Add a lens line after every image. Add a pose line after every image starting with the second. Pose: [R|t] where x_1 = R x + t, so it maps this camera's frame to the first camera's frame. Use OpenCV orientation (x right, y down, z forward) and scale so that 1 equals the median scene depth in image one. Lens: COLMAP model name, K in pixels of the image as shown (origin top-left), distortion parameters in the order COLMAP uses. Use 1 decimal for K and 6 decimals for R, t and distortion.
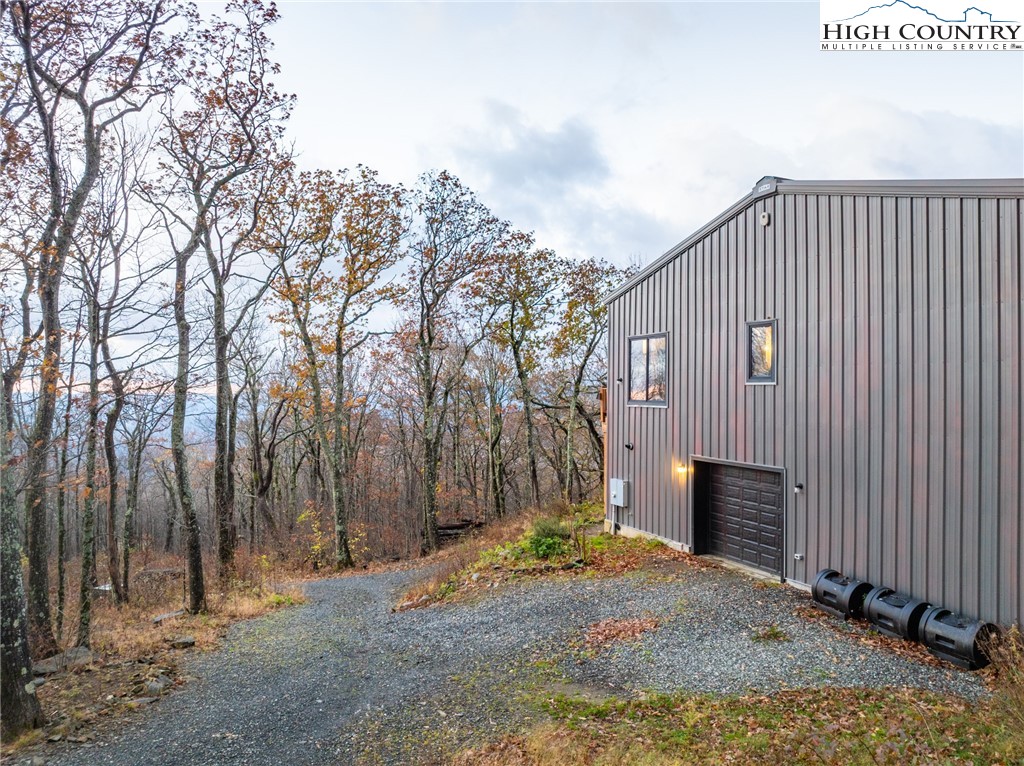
lens RADIAL K [[695.5, 0, 523.2], [0, 695.5, 383.4], [0, 0, 1]] dist [-0.155104, 0.132716]
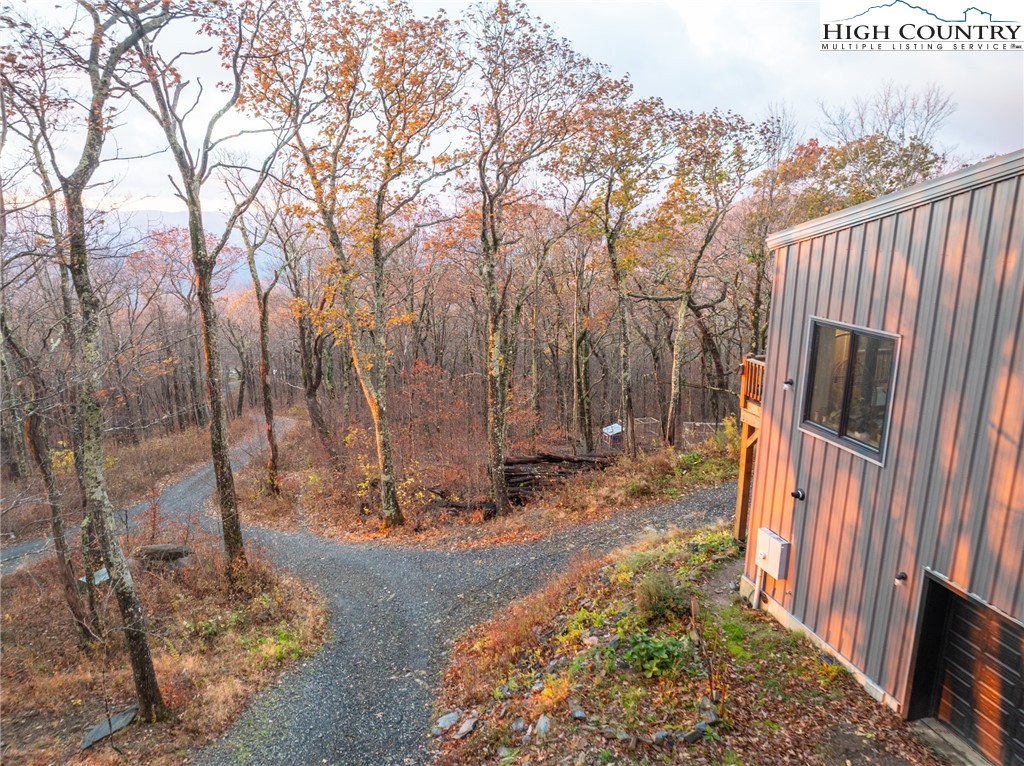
lens RADIAL K [[695.5, 0, 523.2], [0, 695.5, 383.4], [0, 0, 1]] dist [-0.155104, 0.132716]
pose [[0.992847, 0.027671, -0.116146, -0.015321], [0.003151, 0.966363, 0.257164, -0.105321], [0.119355, -0.255690, 0.959363, 0.262729]]
